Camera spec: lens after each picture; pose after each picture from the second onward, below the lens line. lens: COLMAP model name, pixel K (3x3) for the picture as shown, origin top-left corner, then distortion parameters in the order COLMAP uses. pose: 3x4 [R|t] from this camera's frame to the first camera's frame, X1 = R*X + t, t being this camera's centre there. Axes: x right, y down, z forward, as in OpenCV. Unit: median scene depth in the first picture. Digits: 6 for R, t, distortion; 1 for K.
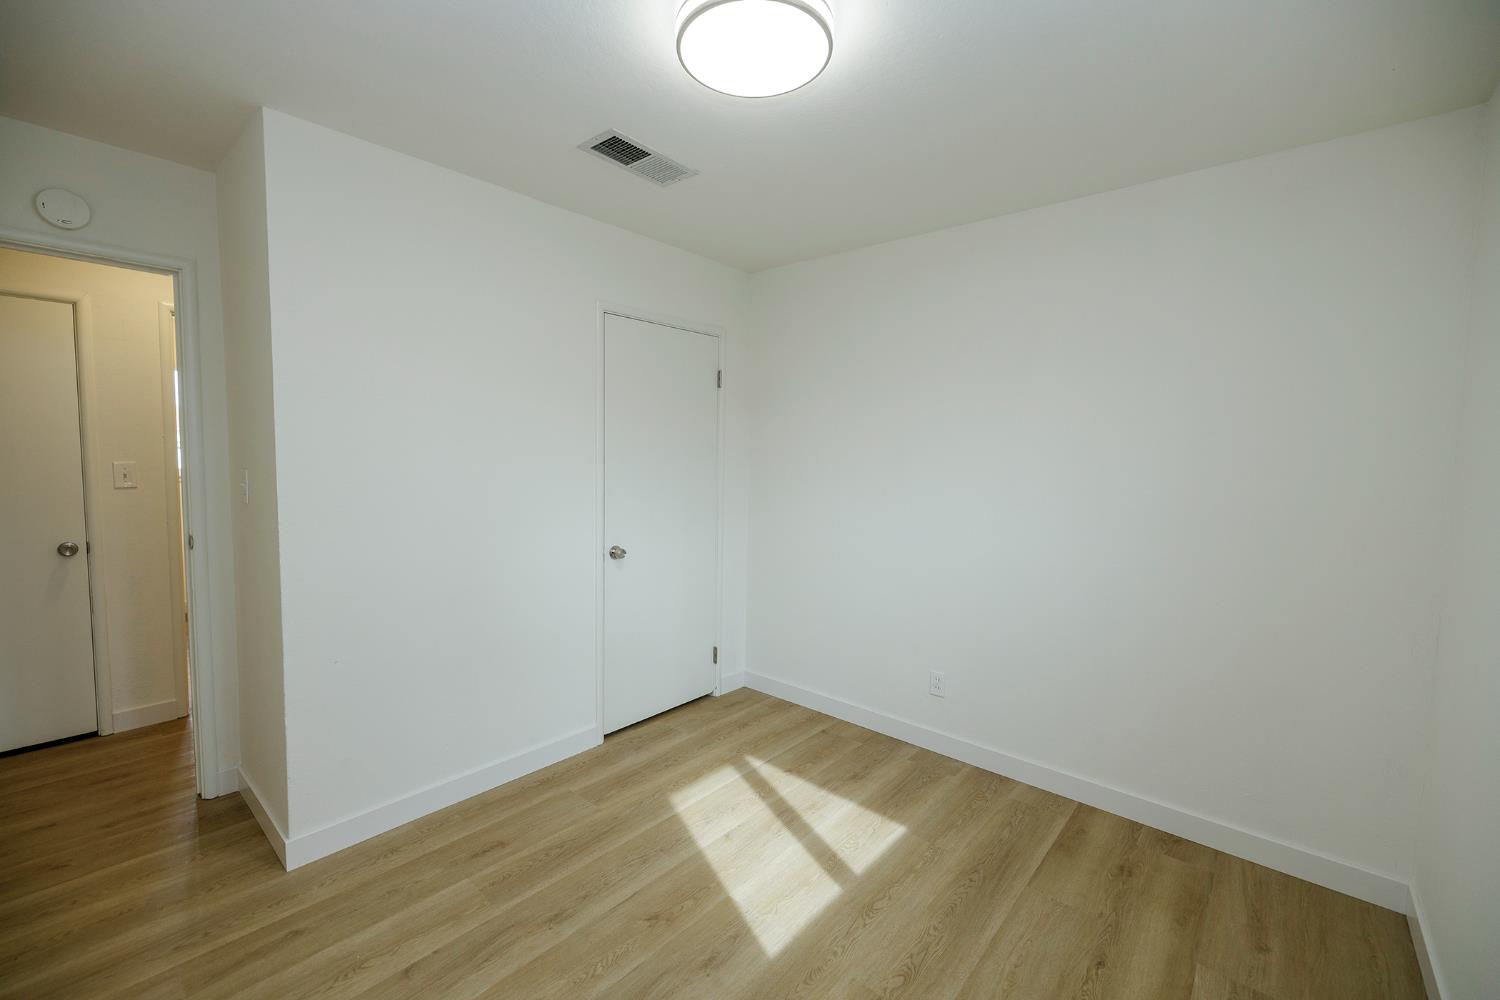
lens RADIAL K [[626.4, 0, 741.5], [0, 626.4, 494.4], [0, 0, 1]] dist [0.001110, 0.000598]
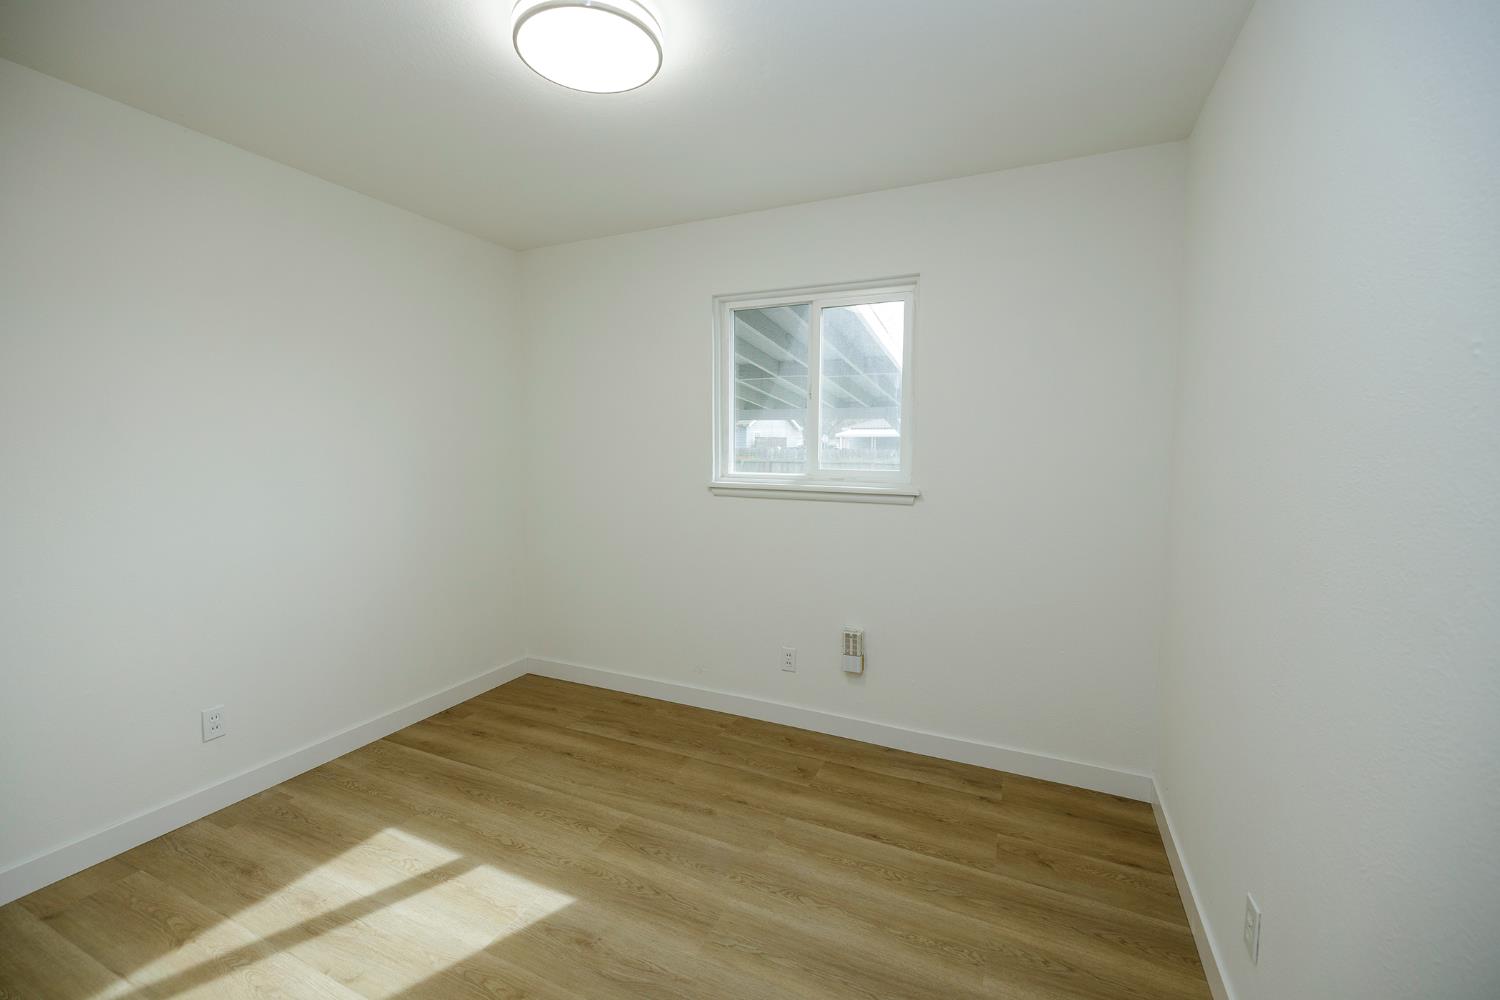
lens RADIAL K [[626.4, 0, 741.5], [0, 626.4, 494.4], [0, 0, 1]] dist [0.001110, 0.000598]
pose [[-0.283850, -0.096087, 0.954042, -0.770269], [0.047345, 0.992348, 0.114031, -0.045986], [-0.957699, 0.077537, -0.277129, 0.753606]]
